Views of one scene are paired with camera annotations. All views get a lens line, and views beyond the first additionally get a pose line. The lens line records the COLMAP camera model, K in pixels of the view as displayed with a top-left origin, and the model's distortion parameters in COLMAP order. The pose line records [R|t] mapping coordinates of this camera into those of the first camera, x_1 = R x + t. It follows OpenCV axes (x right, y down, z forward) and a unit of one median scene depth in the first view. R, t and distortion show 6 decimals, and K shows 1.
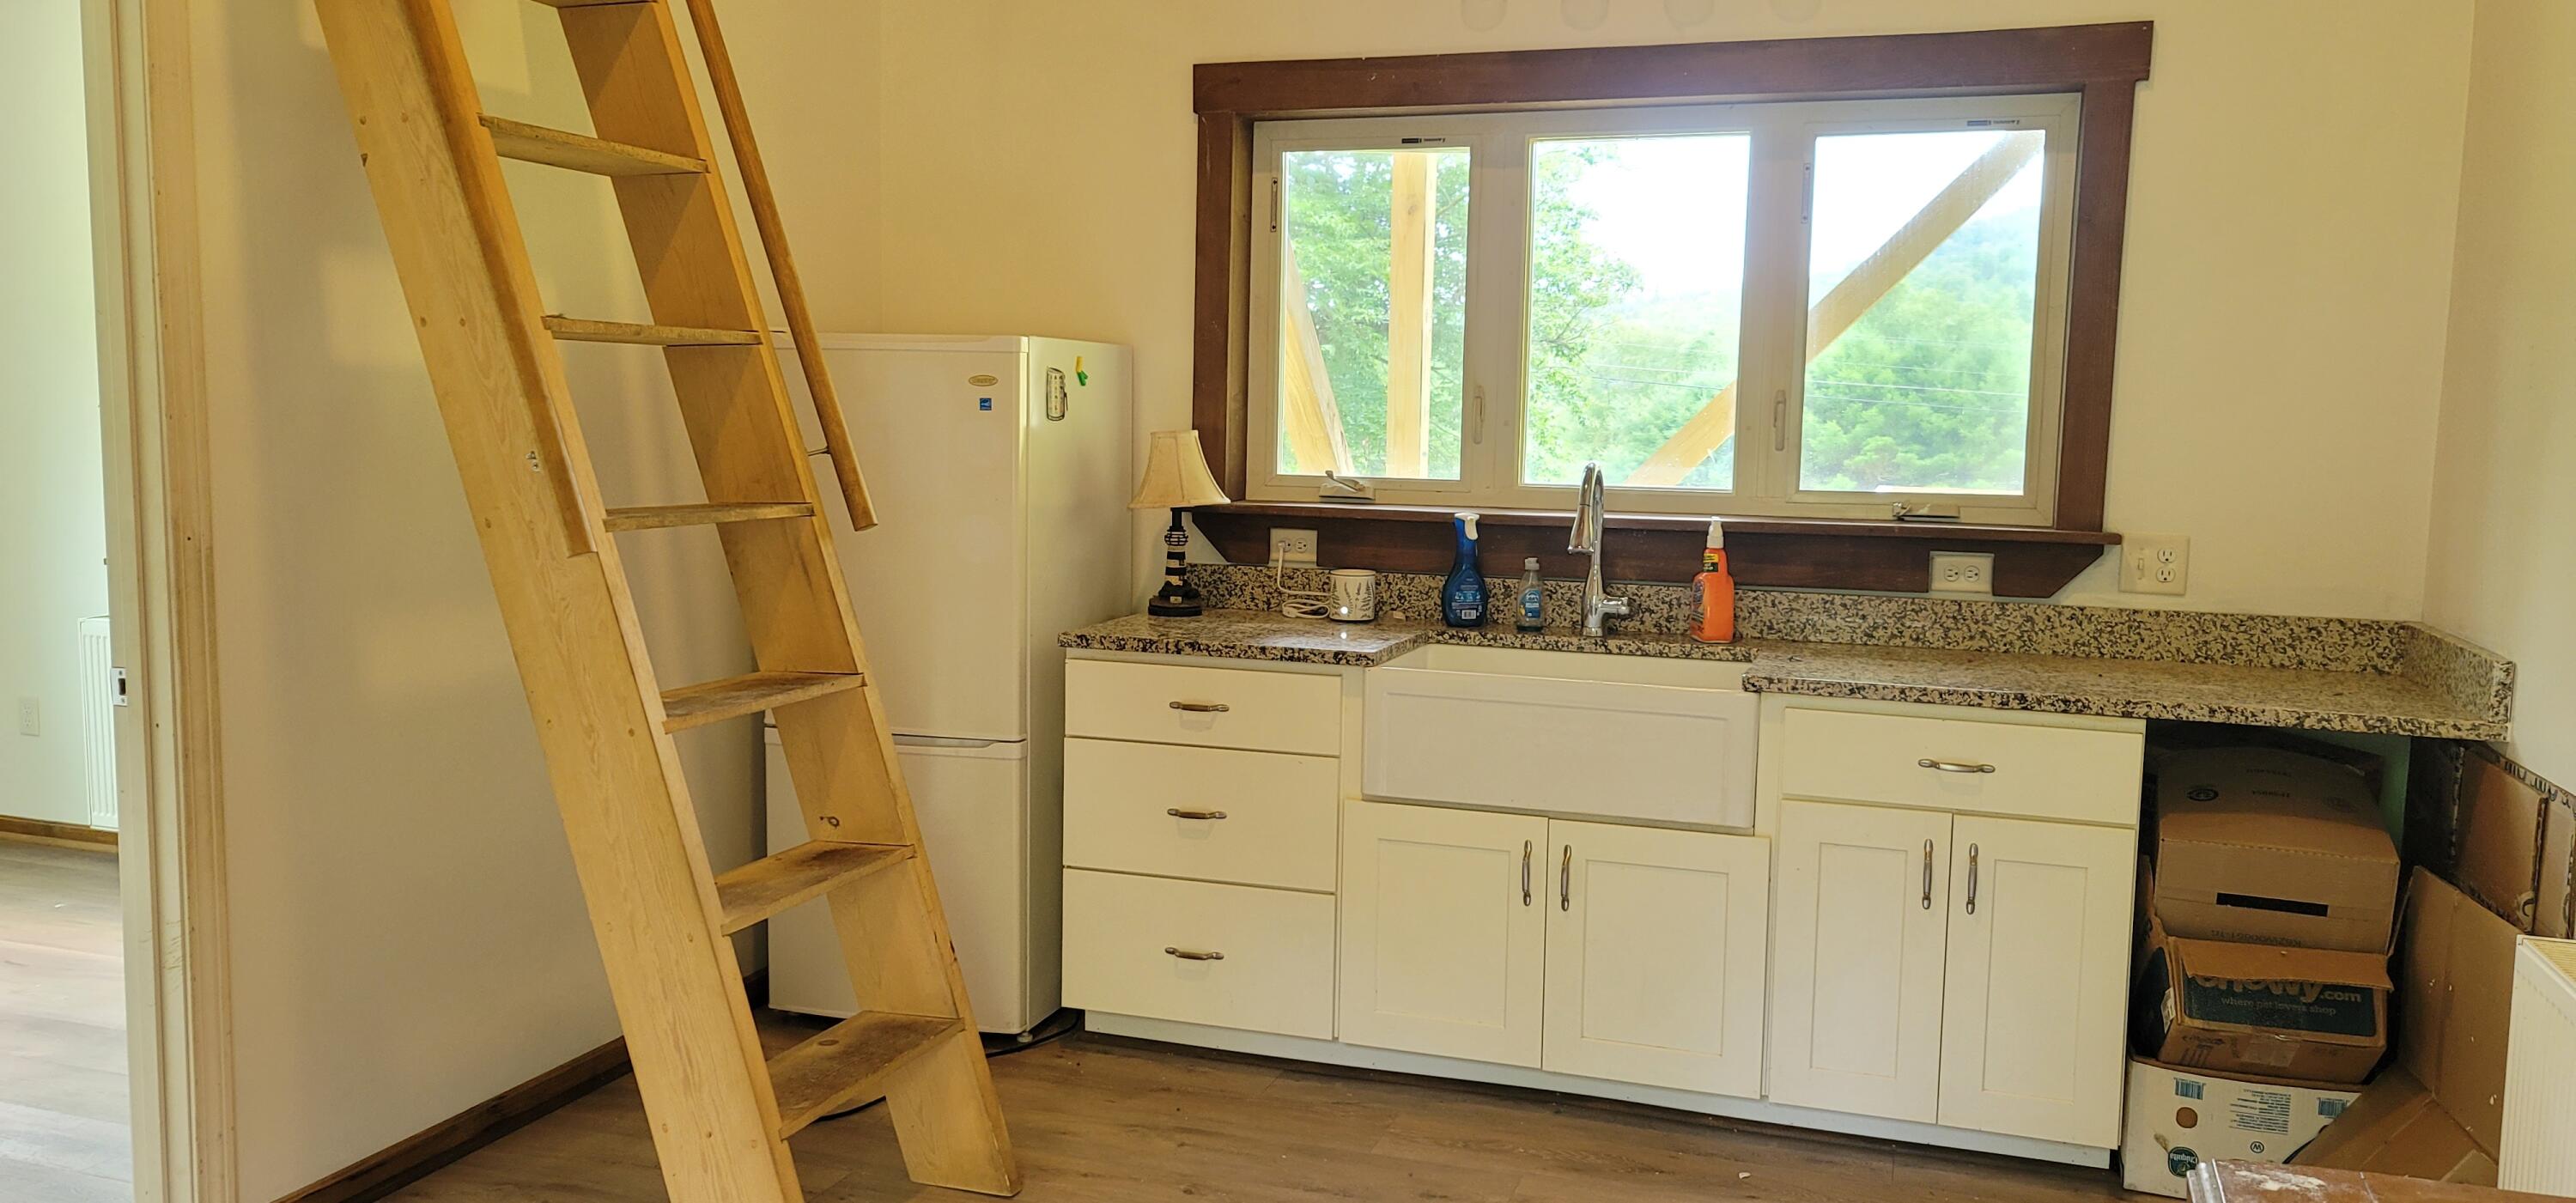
lens RADIAL K [[1887.1, 0, 1292.6], [0, 1887.1, 604.9], [0, 0, 1]] dist [0.068518, -0.041017]
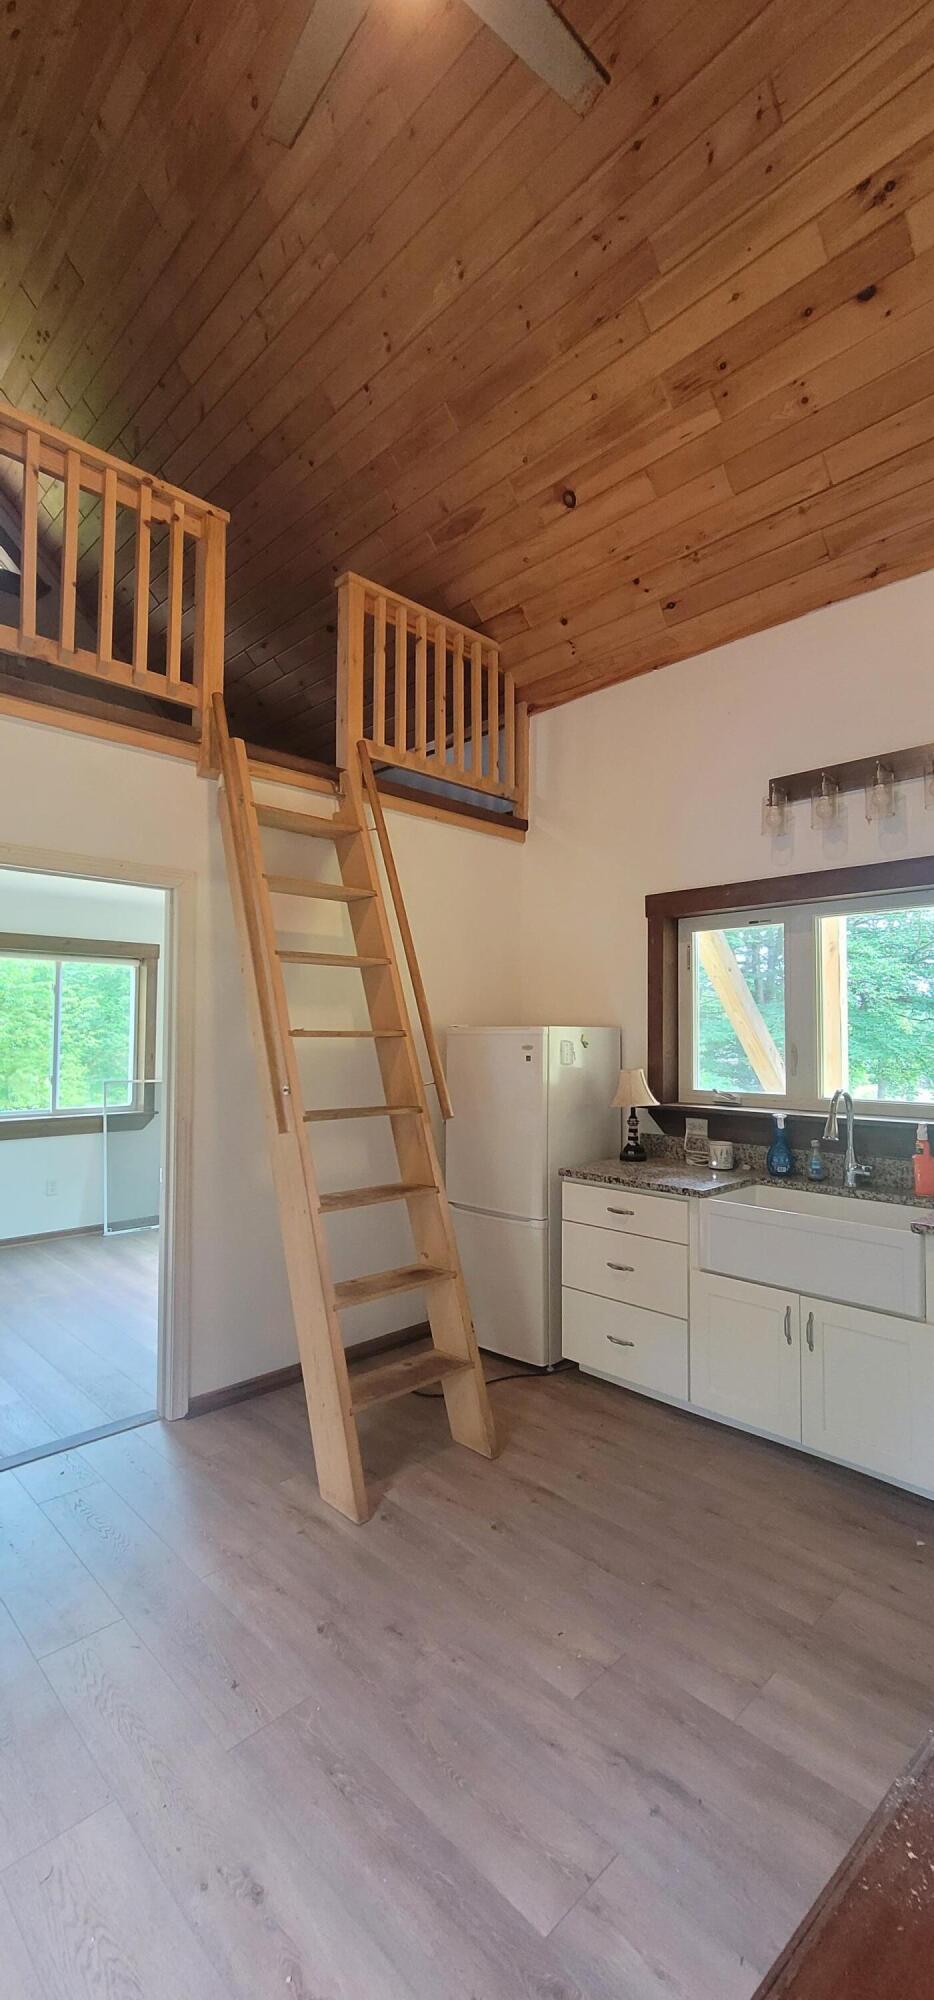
lens RADIAL K [[814.9, 0, 426.9], [0, 814.9, 1004.1], [0, 0, 1]] dist [-0.010631, 0.004490]
pose [[0.883635, -0.037653, -0.466659, 0.165098], [-0.033513, 0.989117, -0.143266, -0.029618], [0.466975, 0.142234, 0.872756, 0.121467]]
